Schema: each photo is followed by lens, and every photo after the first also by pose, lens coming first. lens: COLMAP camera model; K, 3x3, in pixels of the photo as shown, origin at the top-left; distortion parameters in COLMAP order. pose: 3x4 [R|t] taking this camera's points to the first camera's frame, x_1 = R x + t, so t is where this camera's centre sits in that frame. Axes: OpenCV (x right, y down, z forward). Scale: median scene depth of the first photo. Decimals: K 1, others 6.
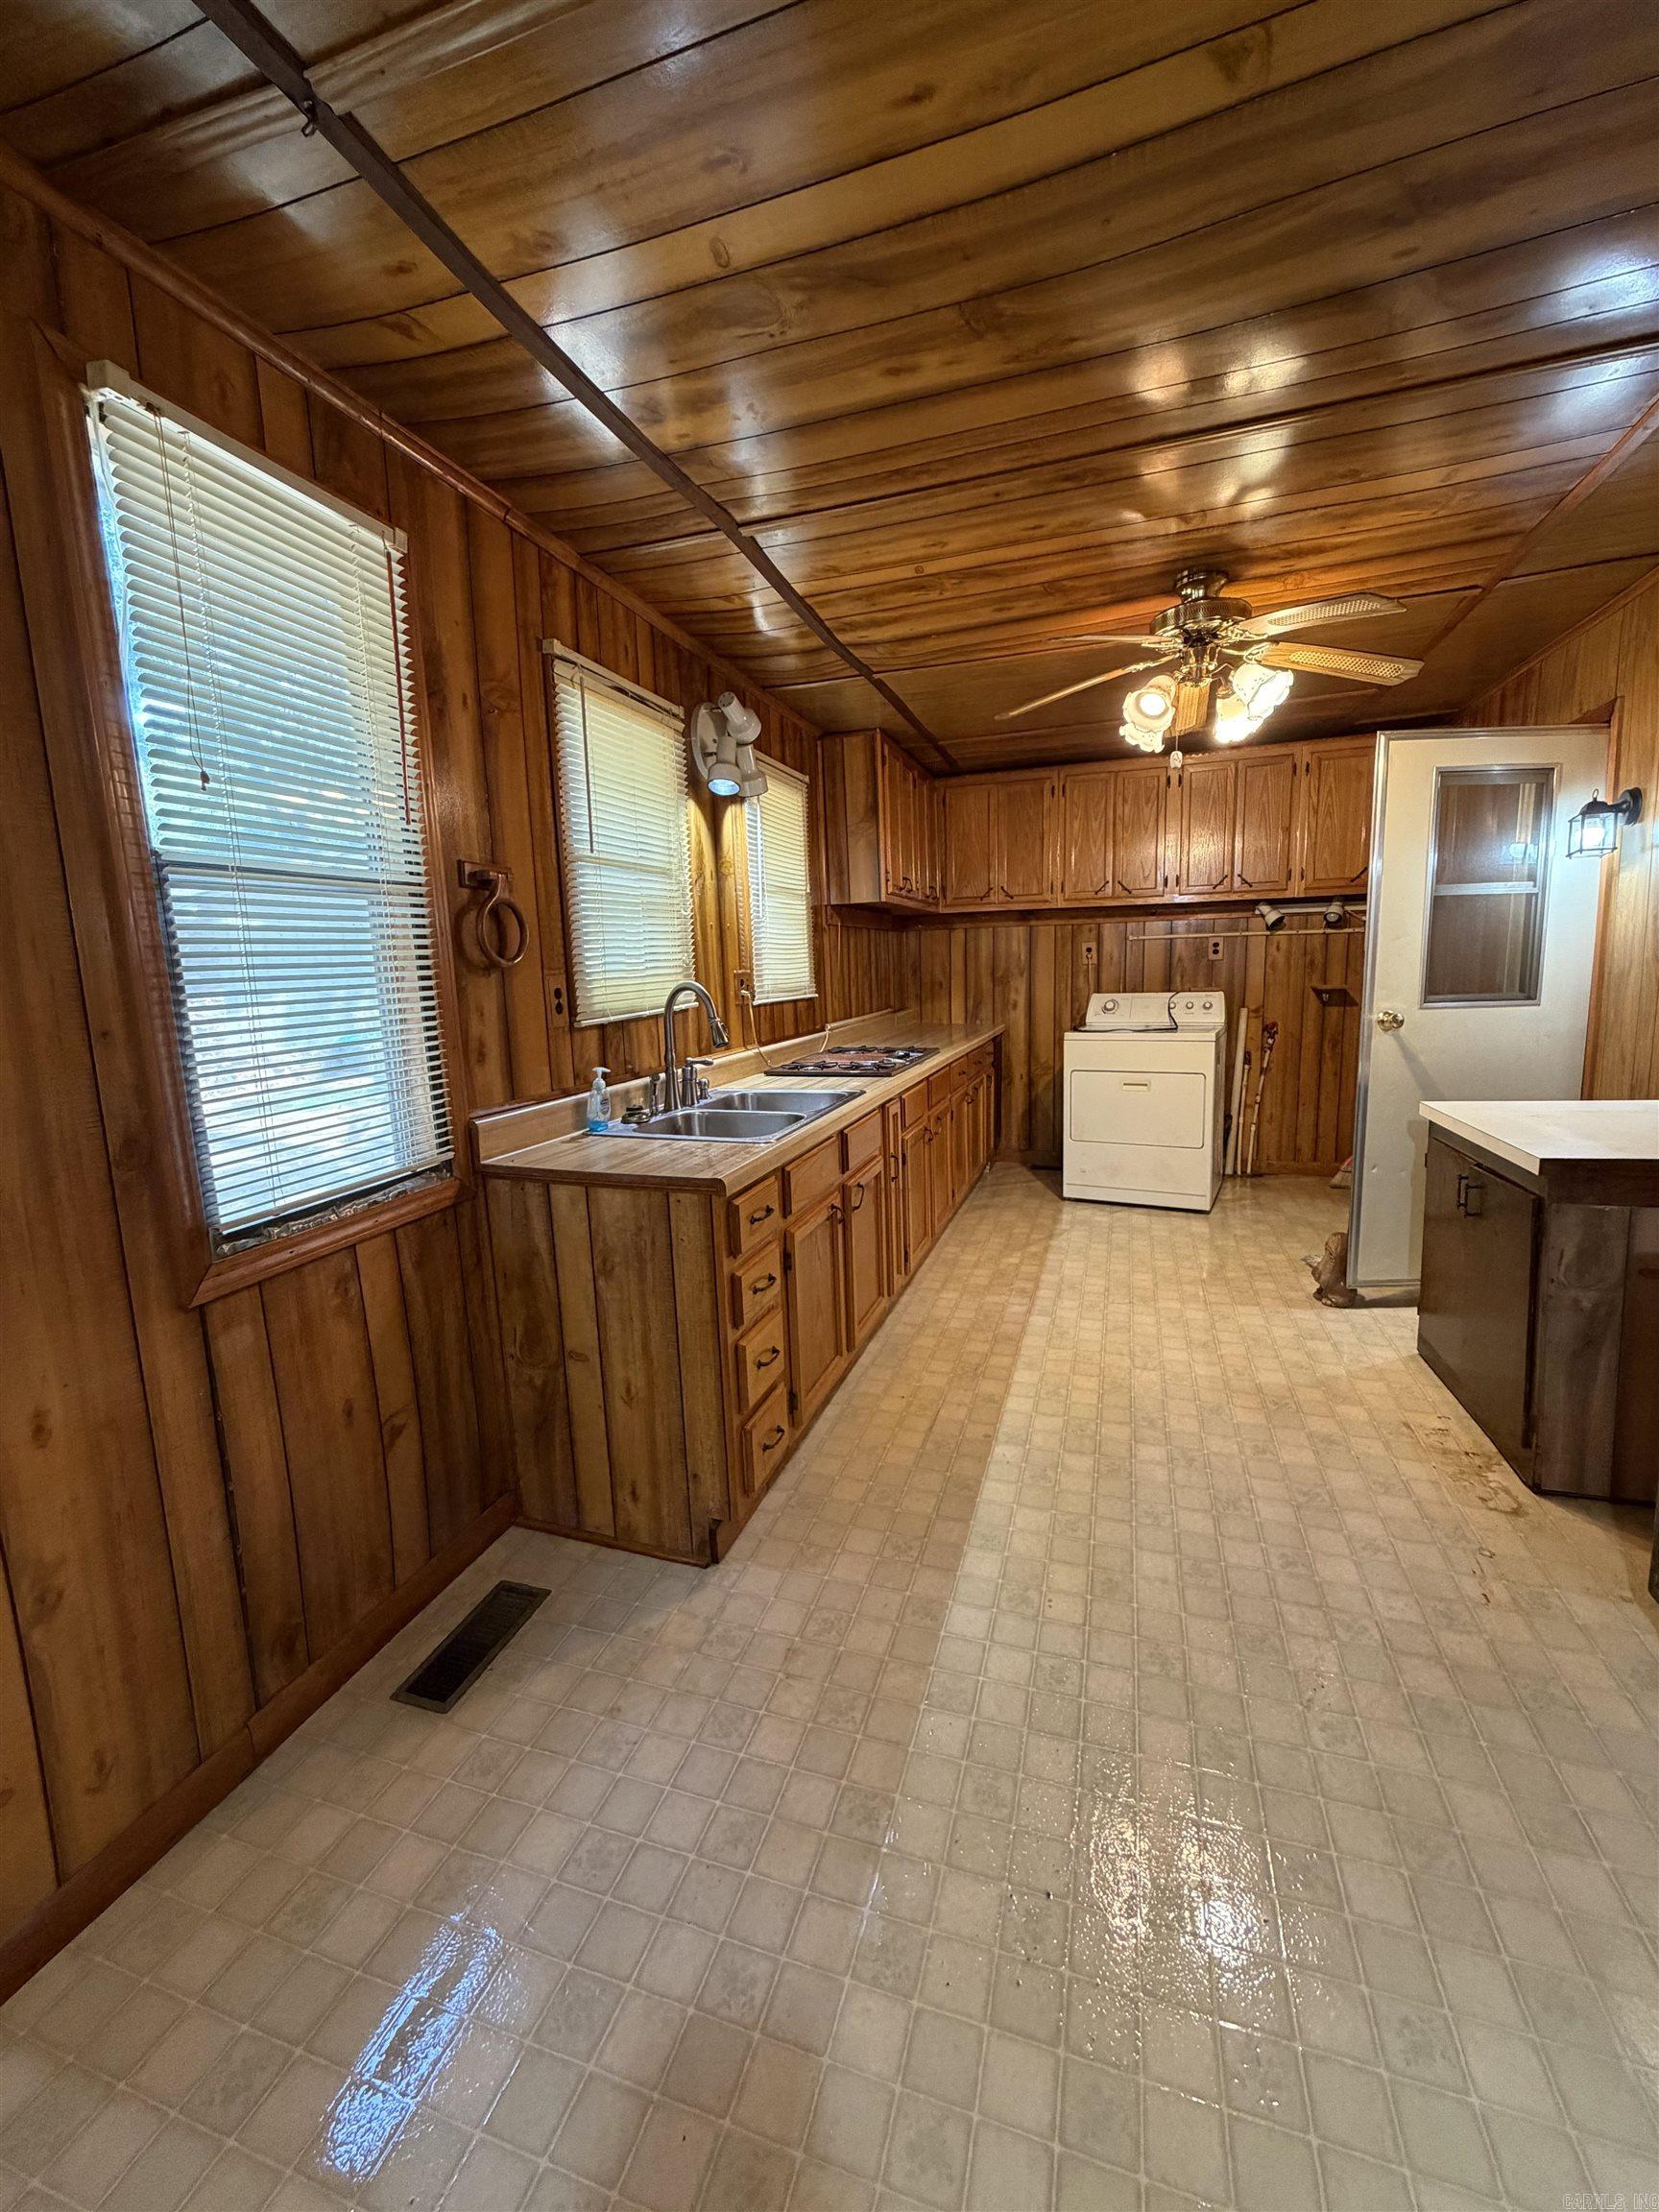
lens RADIAL K [[882.2, 0, 831.0], [0, 882.2, 1099.7], [0, 0, 1]] dist [-0.000742, -0.000436]
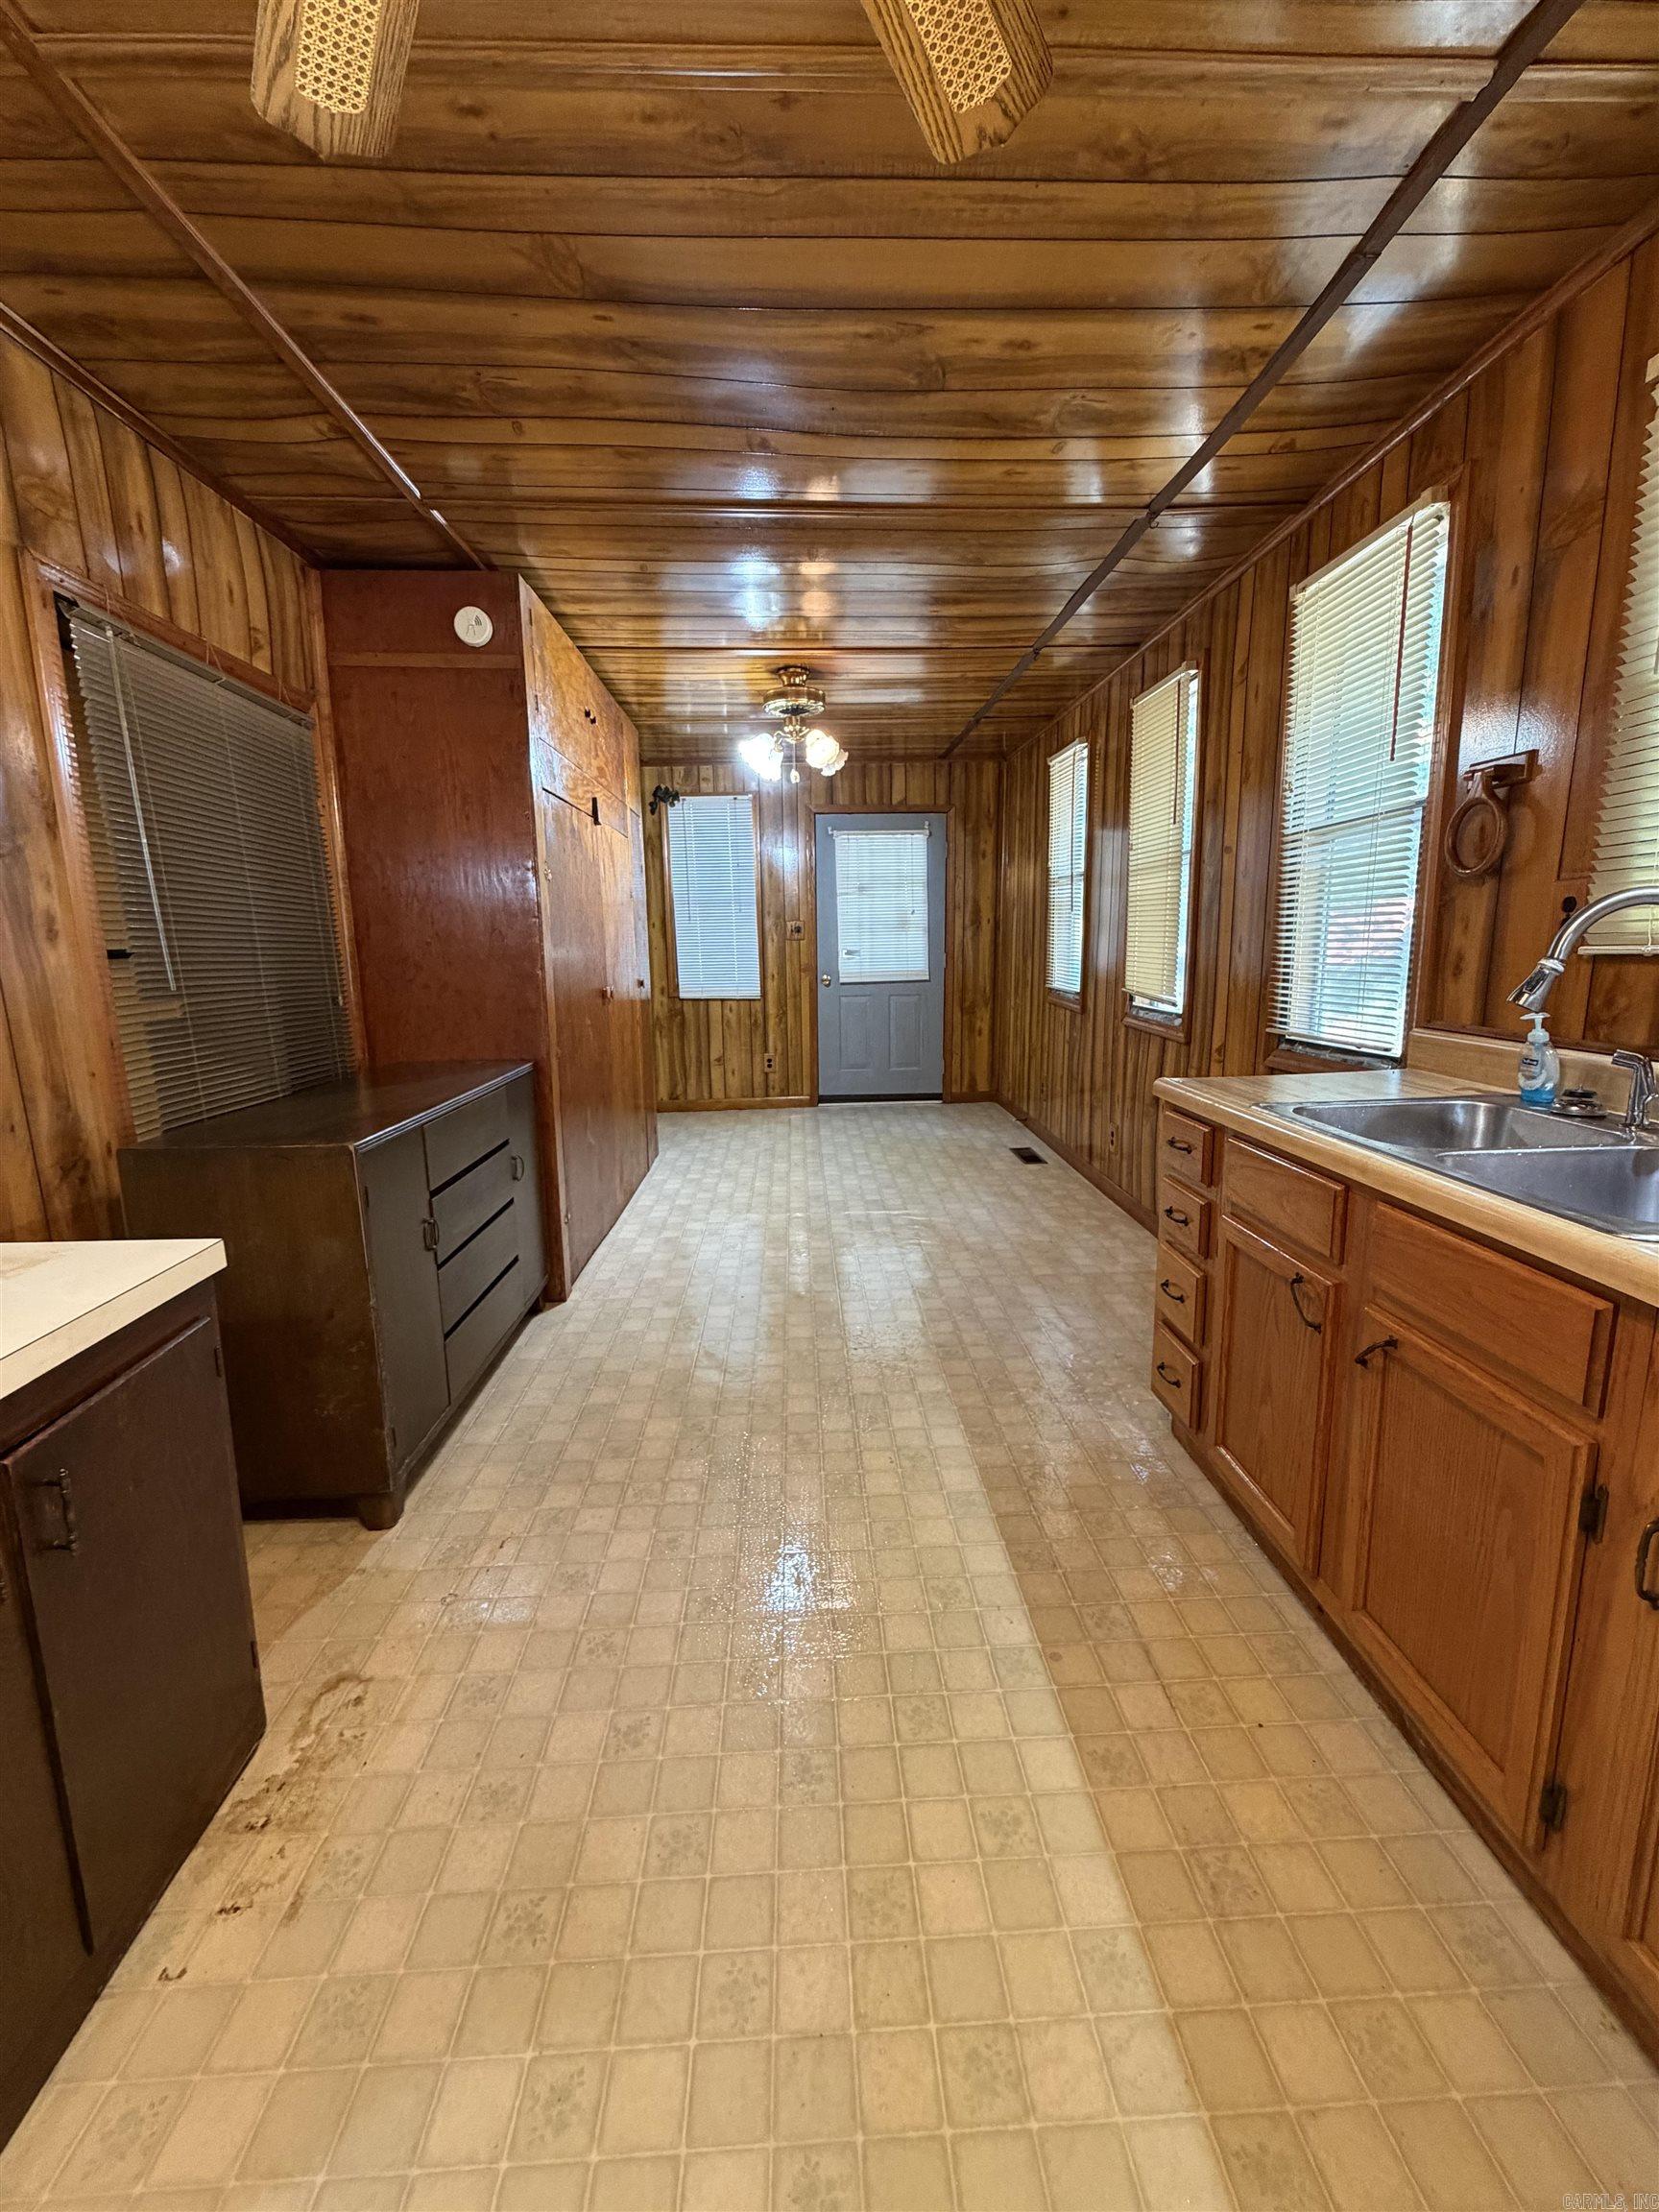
lens RADIAL K [[882.2, 0, 828.3], [0, 882.2, 1097.7], [0, 0, 1]] dist [-0.000742, -0.000436]
pose [[-0.934557, 0.114343, -0.336942, 0.548201], [-0.000785, 0.946295, 0.323305, -0.213539], [0.355814, 0.302411, -0.884276, 1.537112]]
